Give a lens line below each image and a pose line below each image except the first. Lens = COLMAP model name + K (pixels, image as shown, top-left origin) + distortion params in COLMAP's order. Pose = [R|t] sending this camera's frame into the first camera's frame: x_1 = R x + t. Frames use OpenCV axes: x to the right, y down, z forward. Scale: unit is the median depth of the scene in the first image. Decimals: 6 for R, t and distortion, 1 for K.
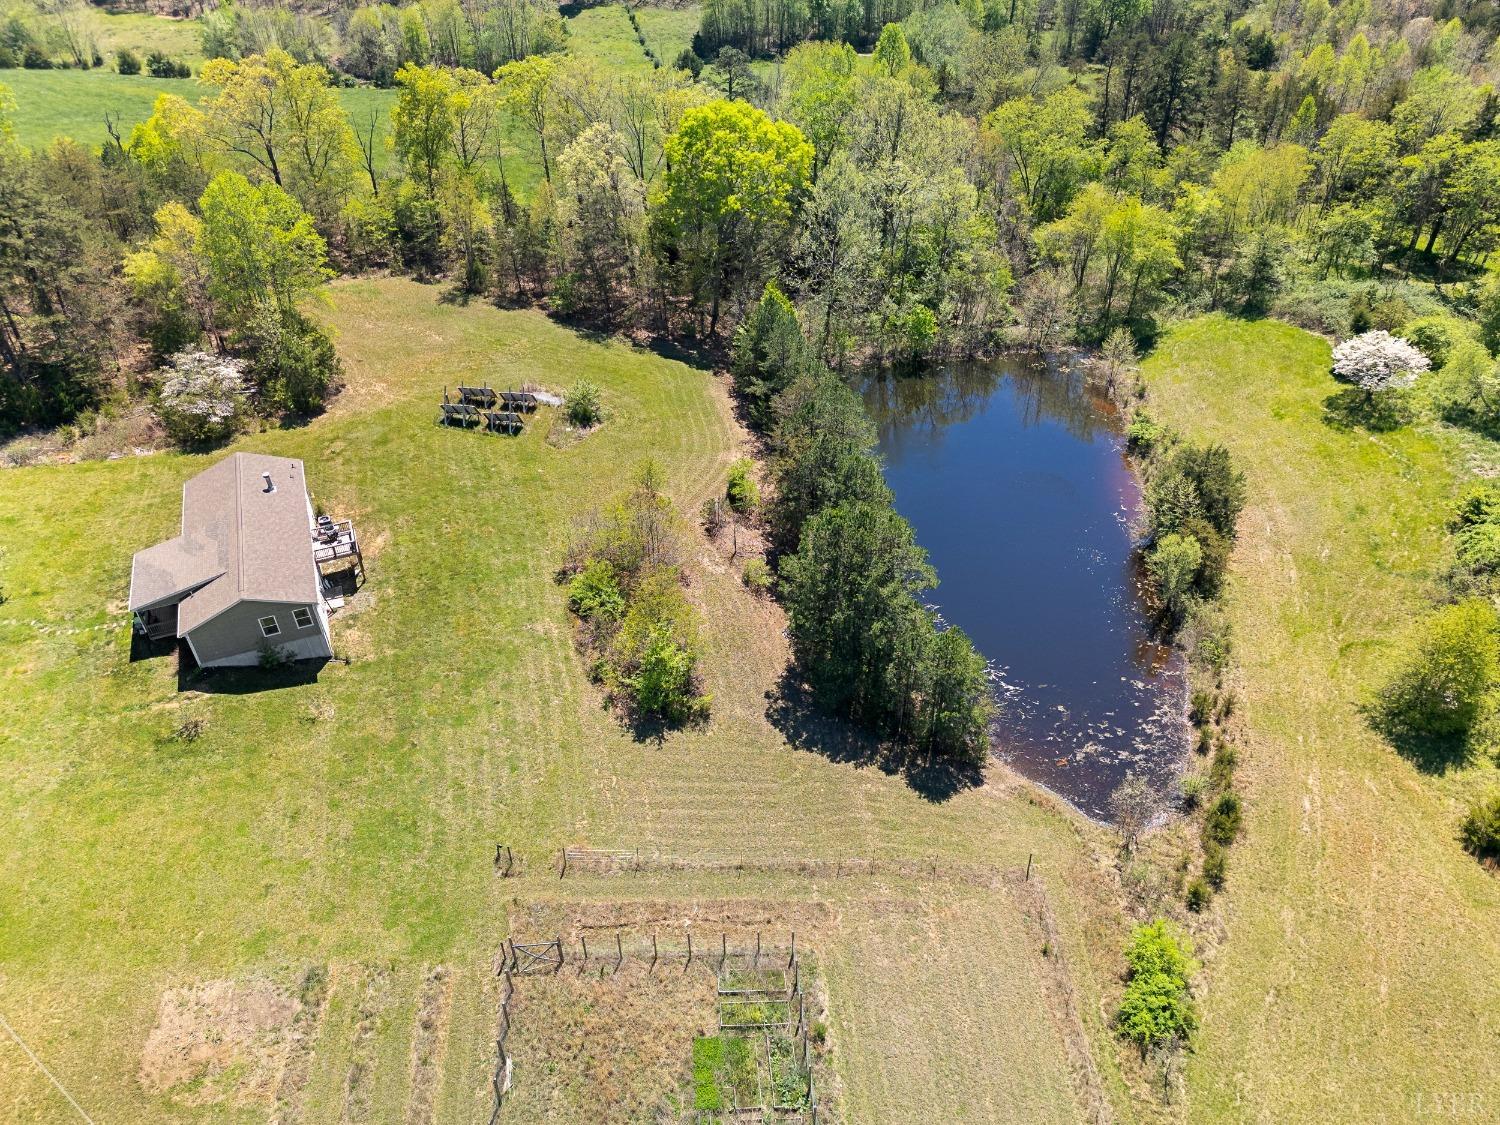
lens RADIAL K [[1115.9, 0, 750.0], [0, 1115.9, 562.5], [0, 0, 1]] dist [0.085070, -0.102428]
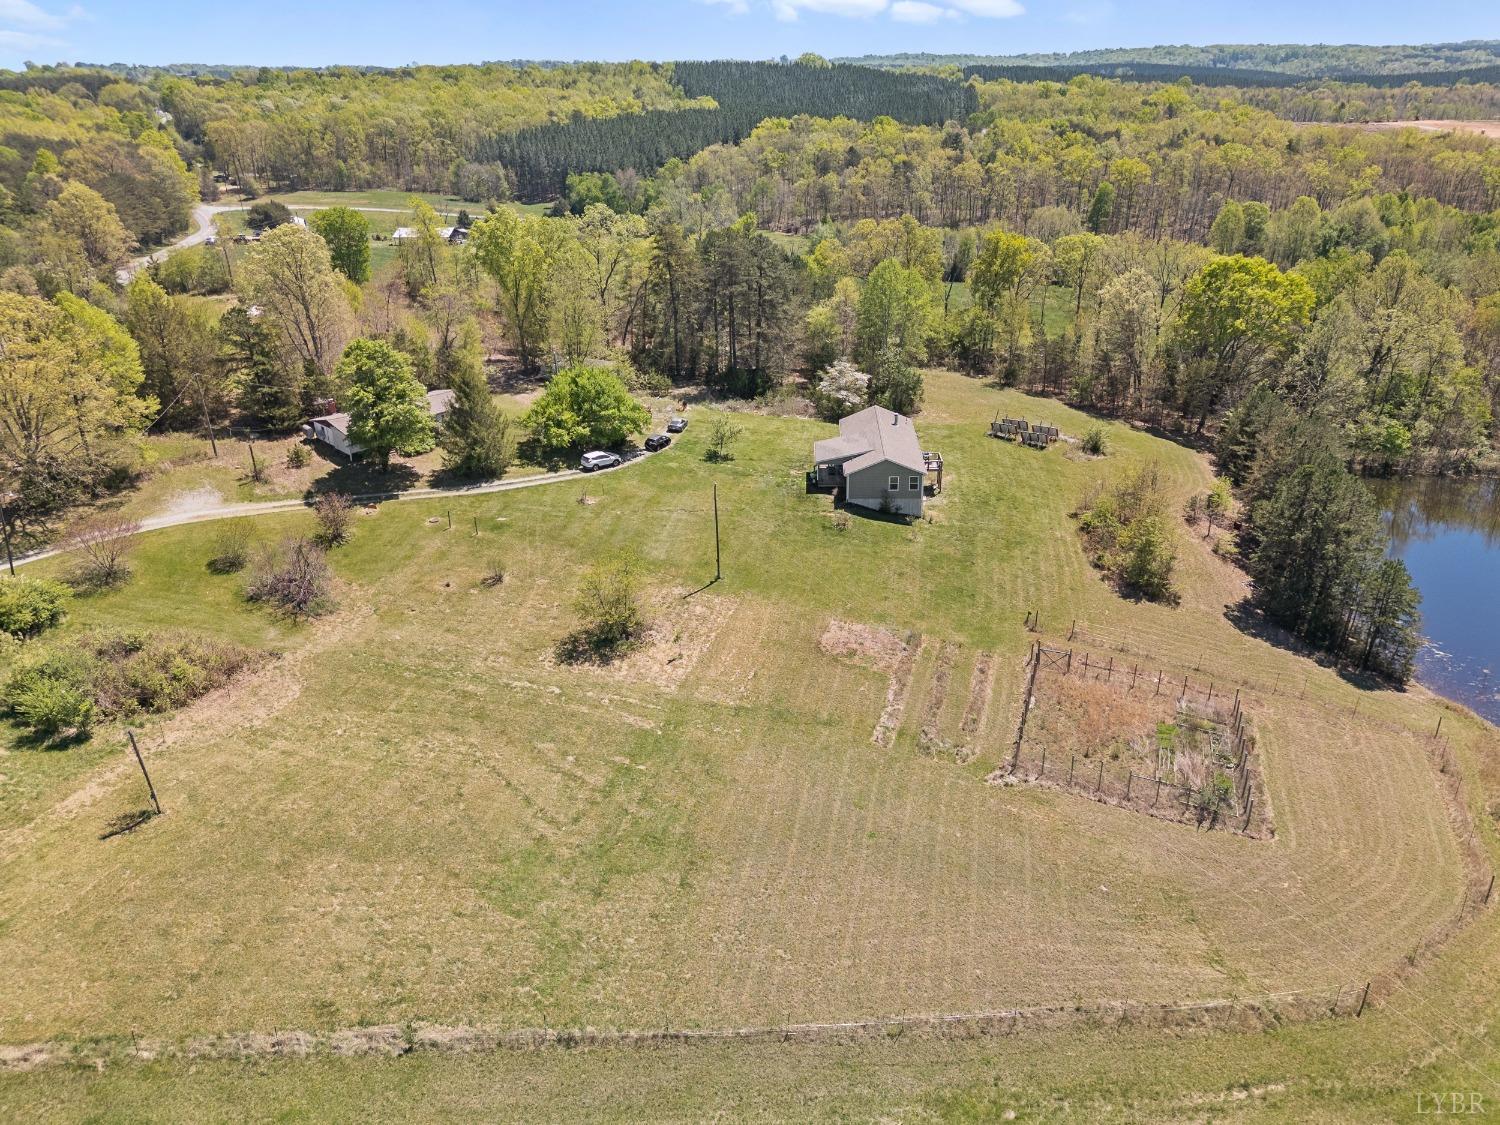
lens RADIAL K [[1083.9, 0, 750.7], [0, 1083.9, 556.5], [0, 0, 1]] dist [0.091597, -0.092699]
pose [[0.916184, 0.167621, -0.364019, -0.031733], [-0.242277, 0.955210, -0.169927, 0.363703], [0.319231, 0.243878, 0.915759, -0.336544]]
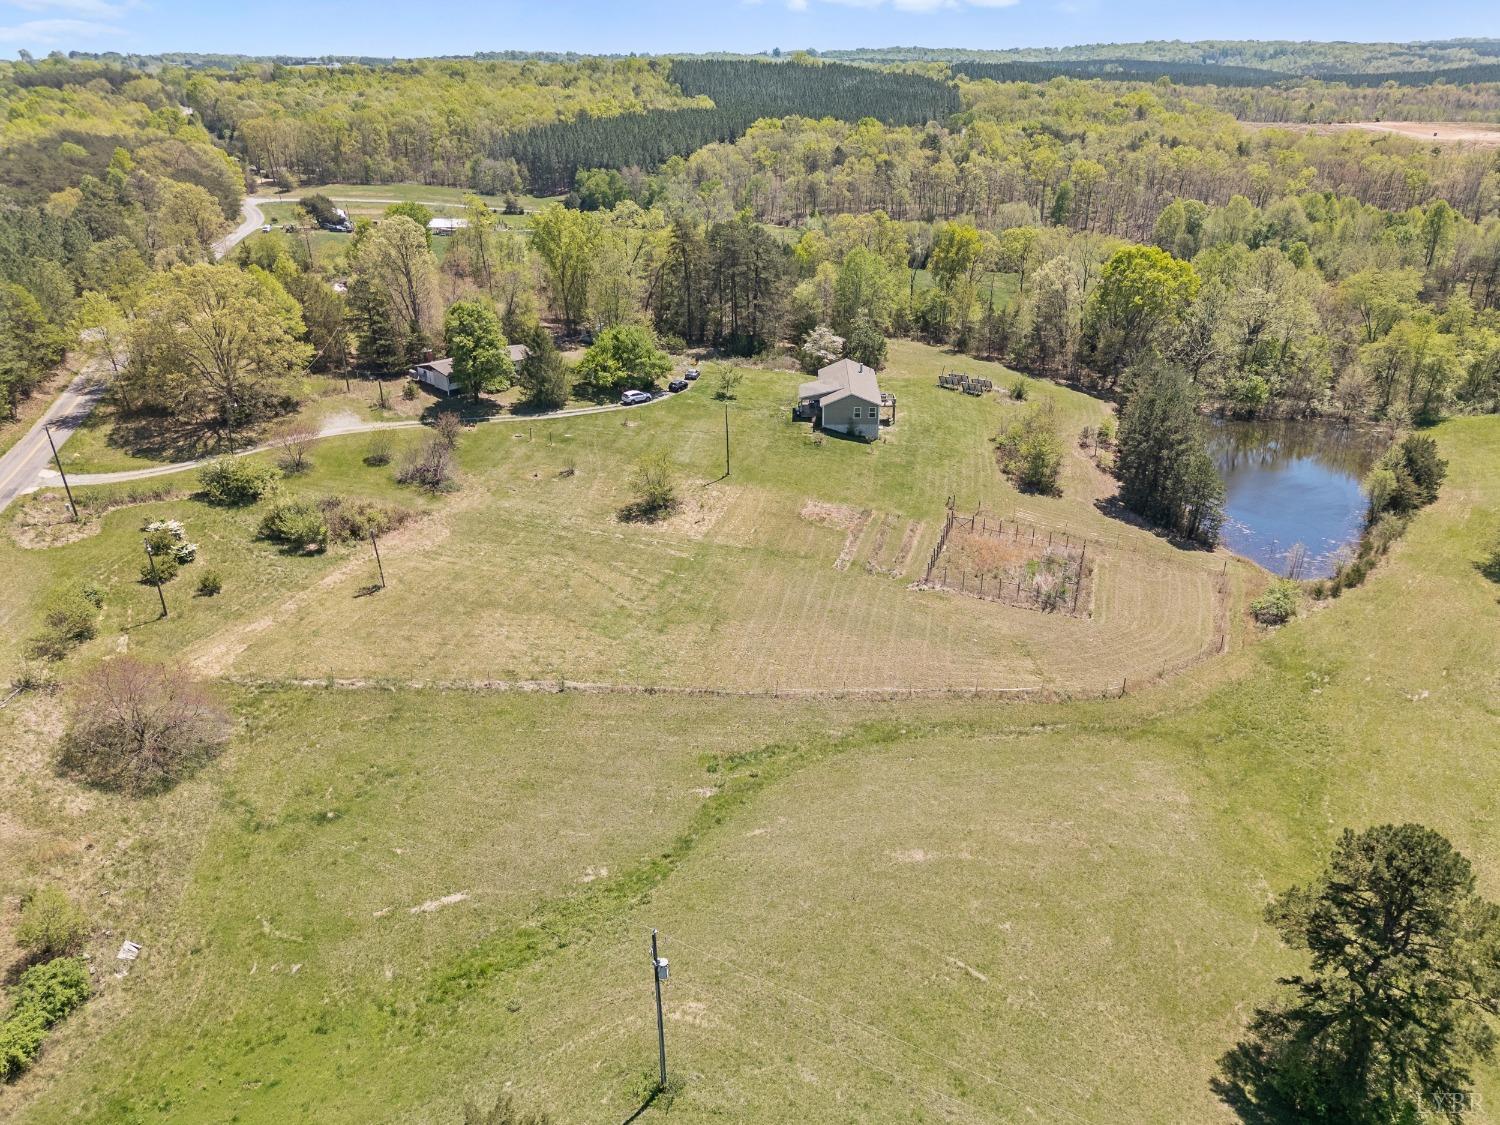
lens RADIAL K [[1083.9, 0, 750.7], [0, 1083.9, 556.5], [0, 0, 1]] dist [0.091597, -0.092699]
pose [[0.918677, 0.172575, -0.355317, 0.126365], [-0.243799, 0.955464, -0.166283, 0.554472], [0.310797, 0.239387, 0.919837, -0.685894]]
